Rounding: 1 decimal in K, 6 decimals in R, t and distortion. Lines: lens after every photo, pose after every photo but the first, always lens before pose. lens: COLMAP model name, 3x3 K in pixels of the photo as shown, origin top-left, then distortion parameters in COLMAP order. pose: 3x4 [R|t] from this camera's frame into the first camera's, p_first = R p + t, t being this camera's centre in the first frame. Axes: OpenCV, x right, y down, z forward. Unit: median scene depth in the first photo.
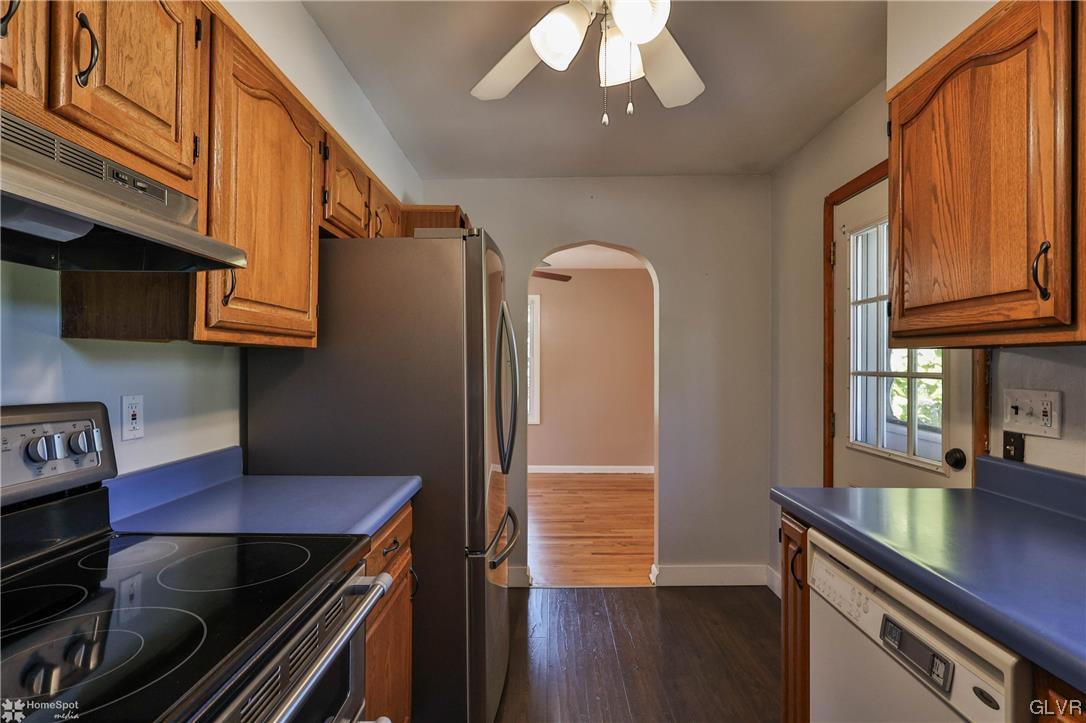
lens RADIAL K [[538.1, 0, 540.2], [0, 538.1, 364.5], [0, 0, 1]] dist [-0.001366, 0.001417]
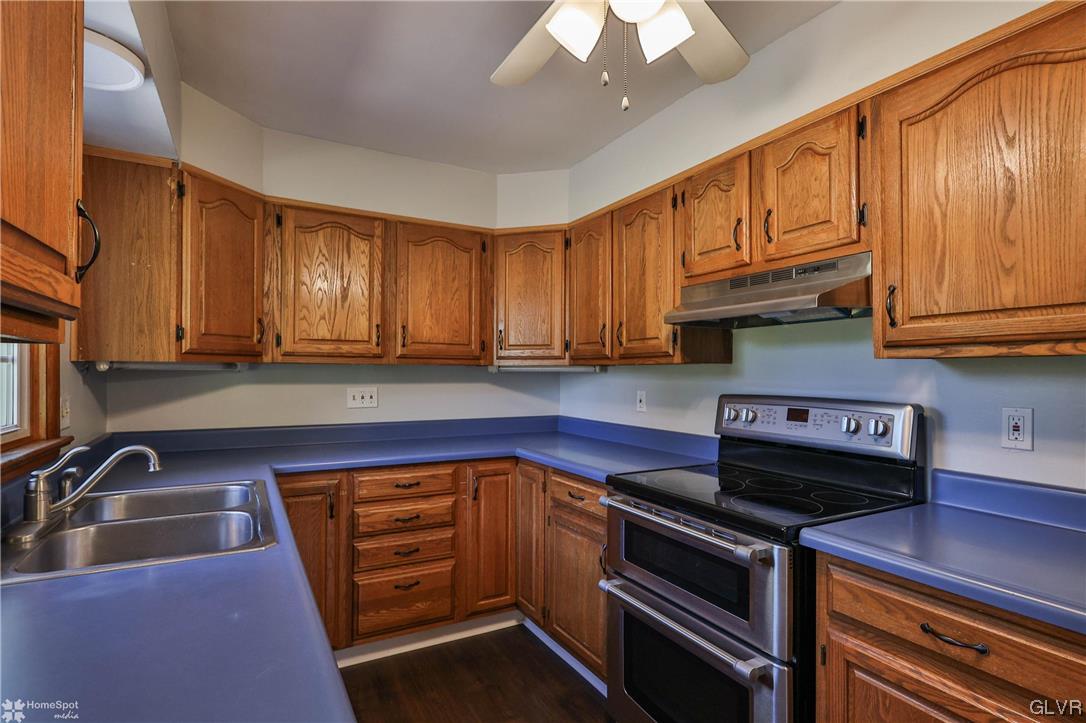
lens RADIAL K [[538.1, 0, 540.2], [0, 538.1, 364.5], [0, 0, 1]] dist [-0.001366, 0.001417]
pose [[-0.868072, -0.011391, -0.496308, 0.538713], [-0.007134, 0.999920, -0.010472, -0.009525], [0.496387, -0.005550, -0.868084, 1.331573]]
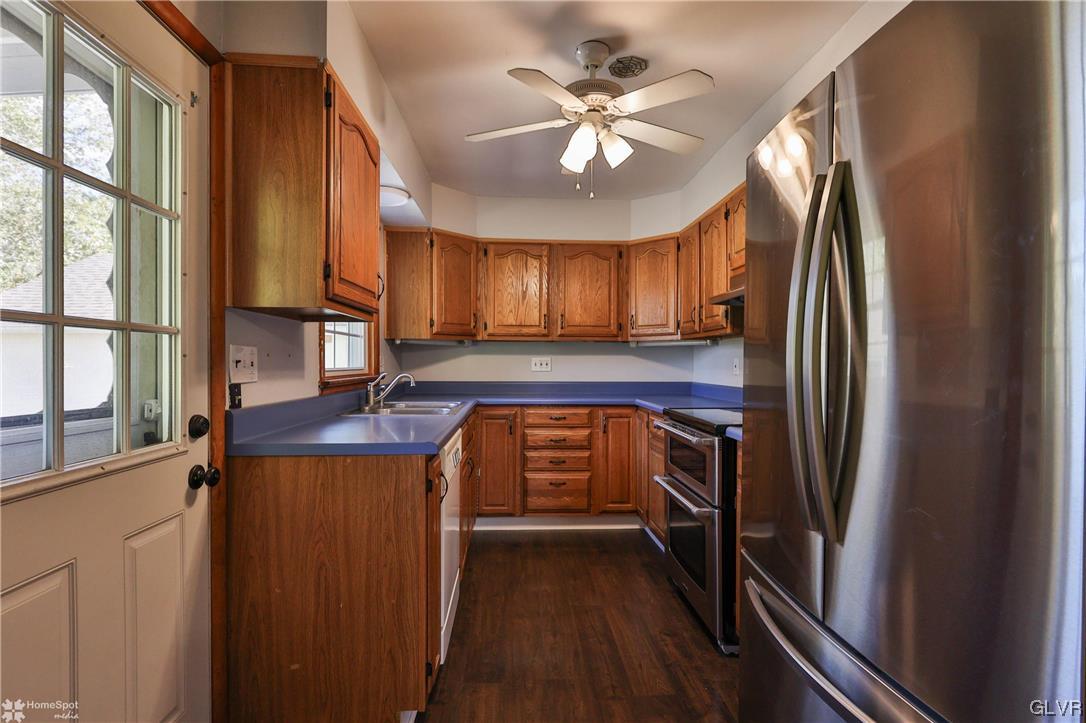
lens RADIAL K [[524.1, 0, 543.4], [0, 524.1, 356.5], [0, 0, 1]] dist [0.001187, 0.000262]
pose [[-0.997049, -0.004636, -0.076626, 0.316514], [-0.004228, 0.999976, -0.005479, 0.072908], [0.076650, -0.005138, -0.997045, 2.172468]]
